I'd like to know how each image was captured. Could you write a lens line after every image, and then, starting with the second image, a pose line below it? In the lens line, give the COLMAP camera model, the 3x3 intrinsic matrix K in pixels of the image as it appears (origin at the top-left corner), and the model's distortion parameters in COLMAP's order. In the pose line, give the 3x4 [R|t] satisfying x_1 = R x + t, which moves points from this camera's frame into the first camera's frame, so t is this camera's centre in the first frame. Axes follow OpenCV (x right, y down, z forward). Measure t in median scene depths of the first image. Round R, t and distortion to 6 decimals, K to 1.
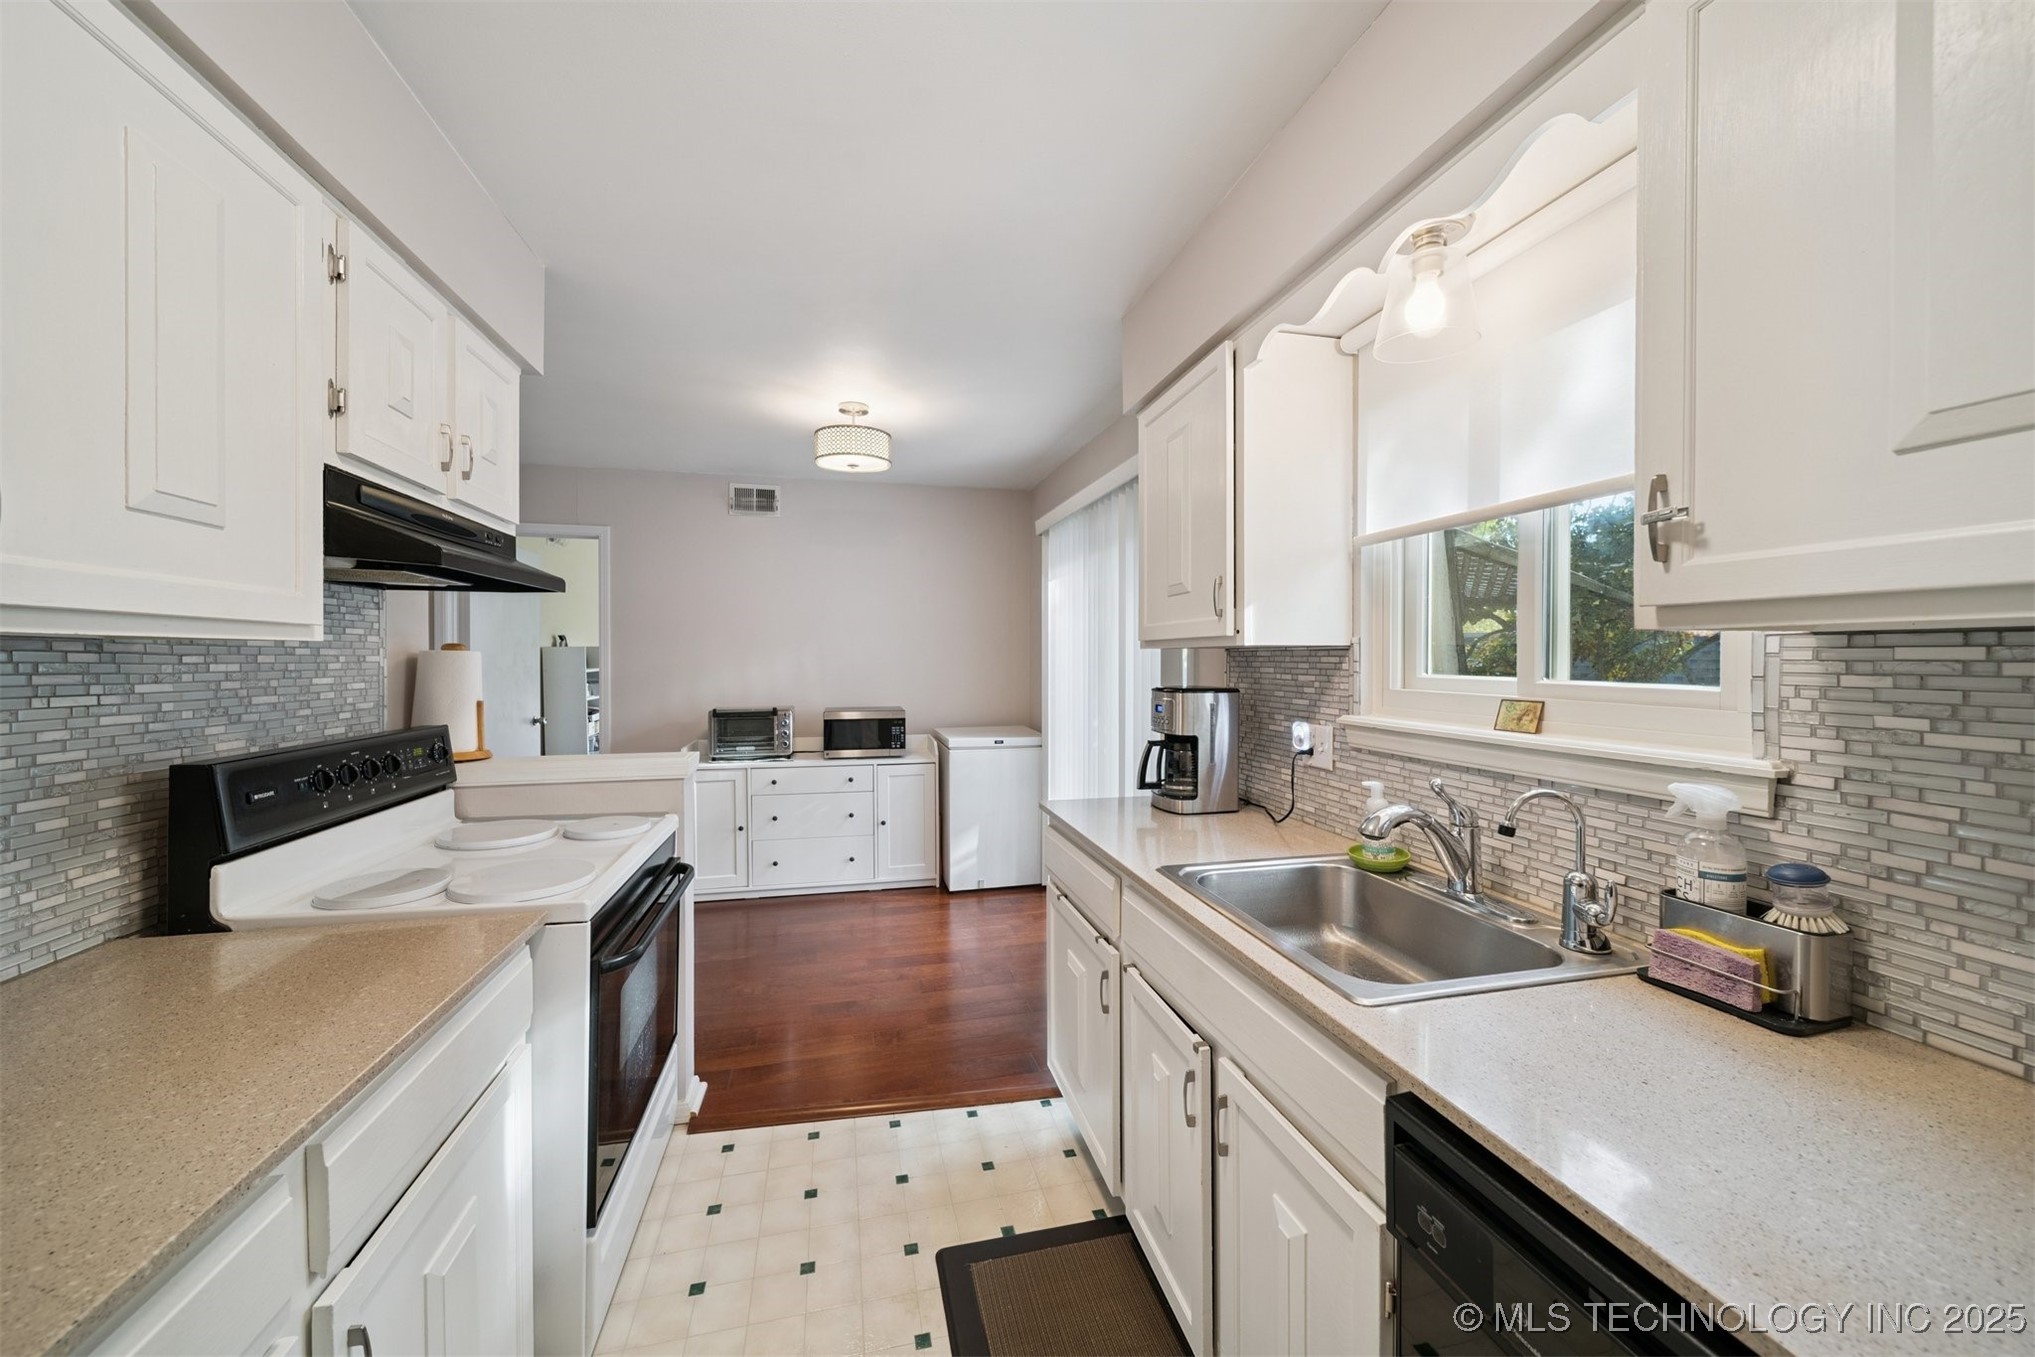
lens RADIAL K [[723.6, 0, 1012.9], [0, 723.6, 665.0], [0, 0, 1]] dist [0.000141, -0.000012]
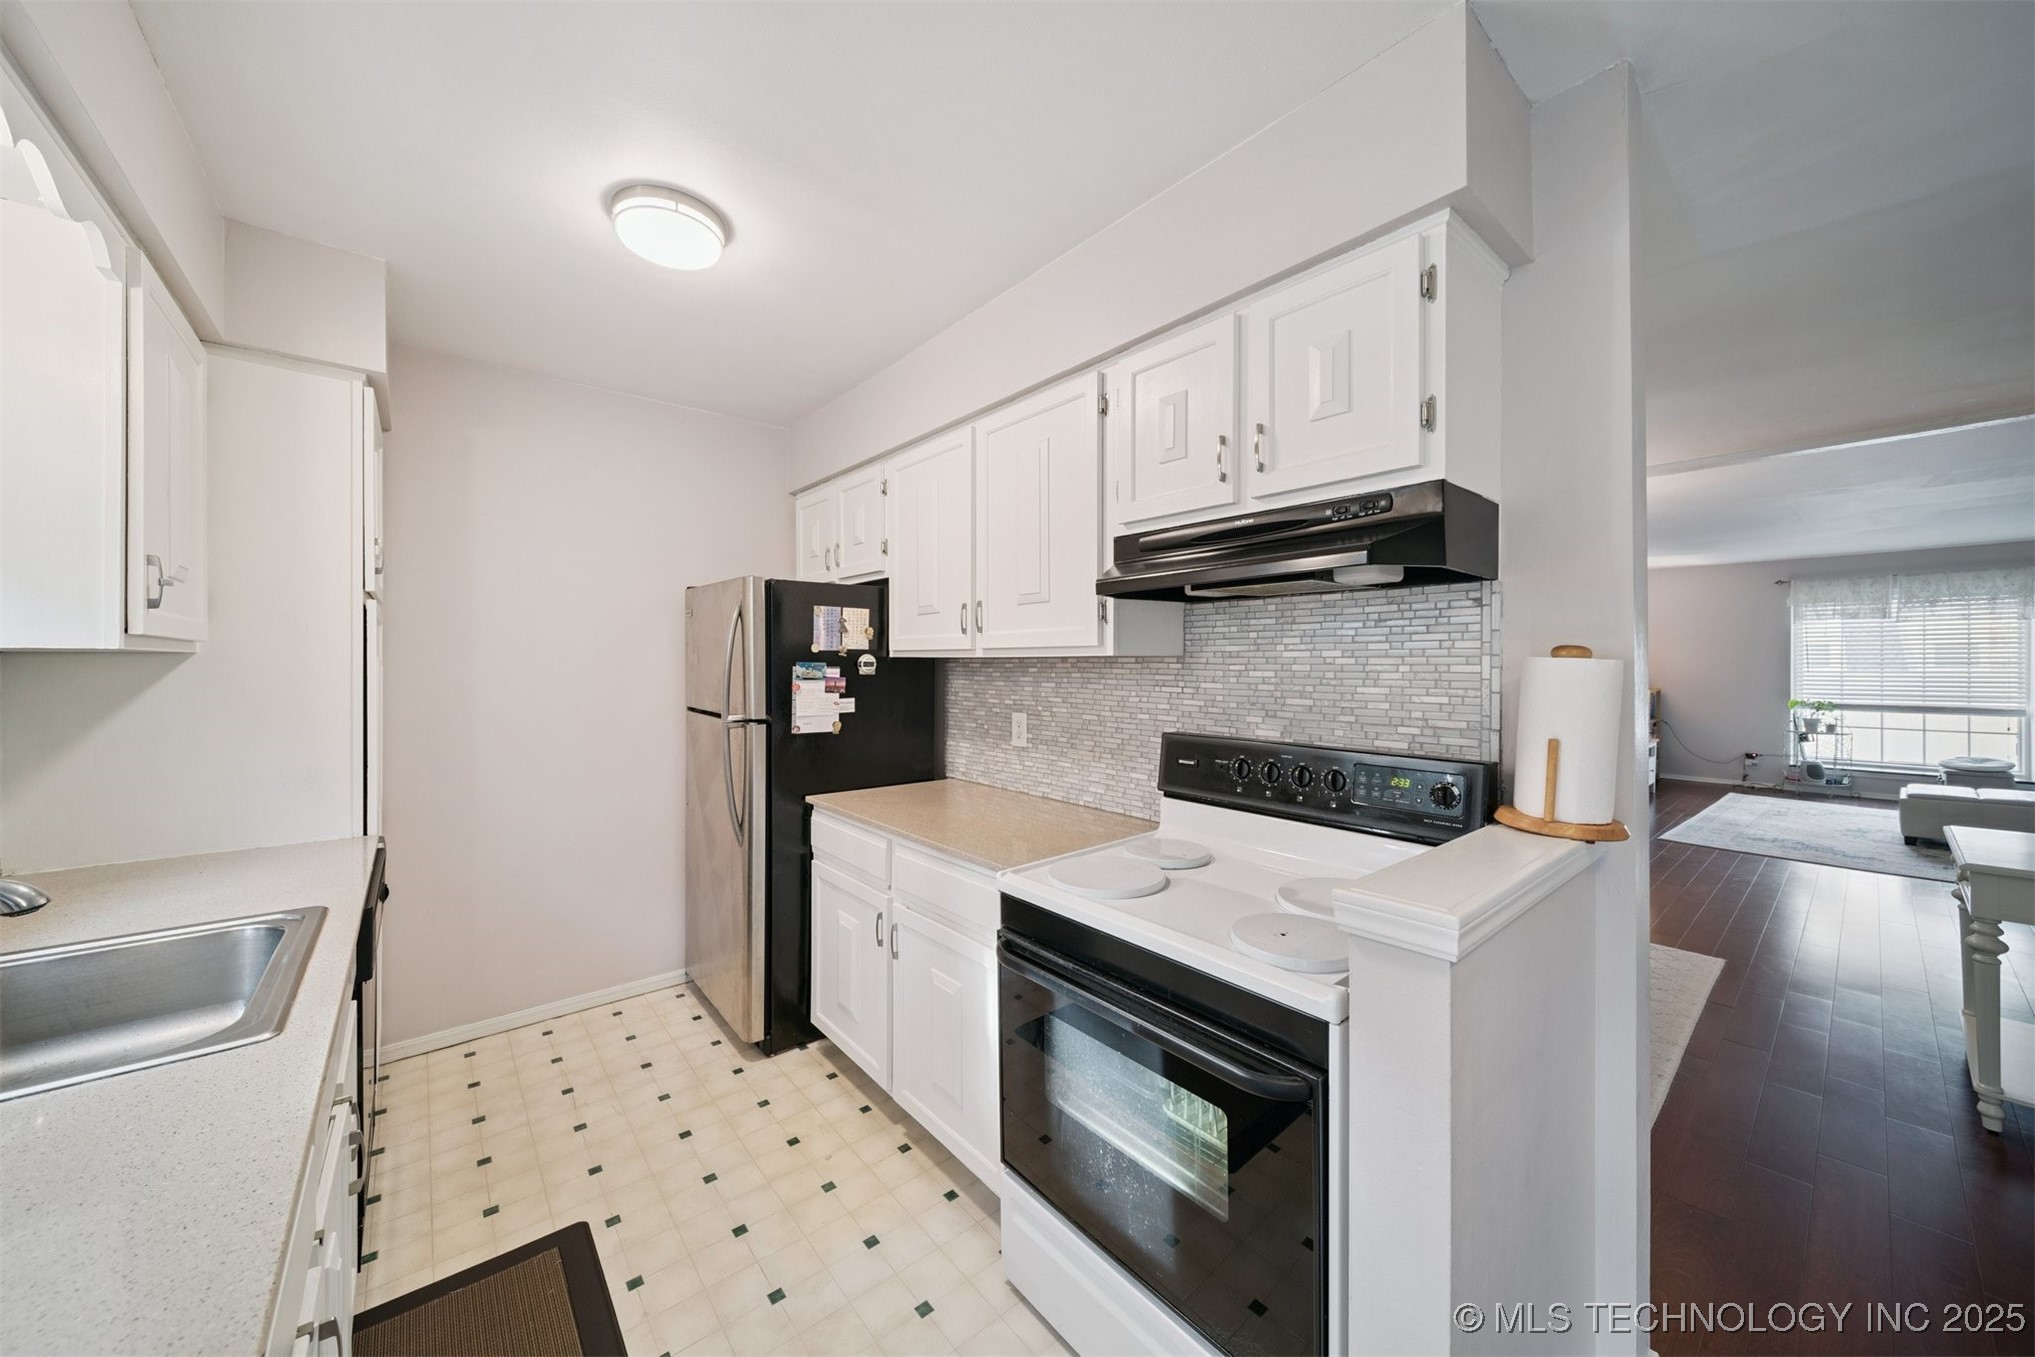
lens RADIAL K [[723.6, 0, 1019.8], [0, 723.6, 667.1], [0, 0, 1]] dist [0.000141, -0.000012]
pose [[-0.897035, -0.000831, -0.441958, -0.094673], [-0.007016, 0.999899, 0.012361, -0.021544], [0.441903, 0.014189, -0.896951, 1.932992]]
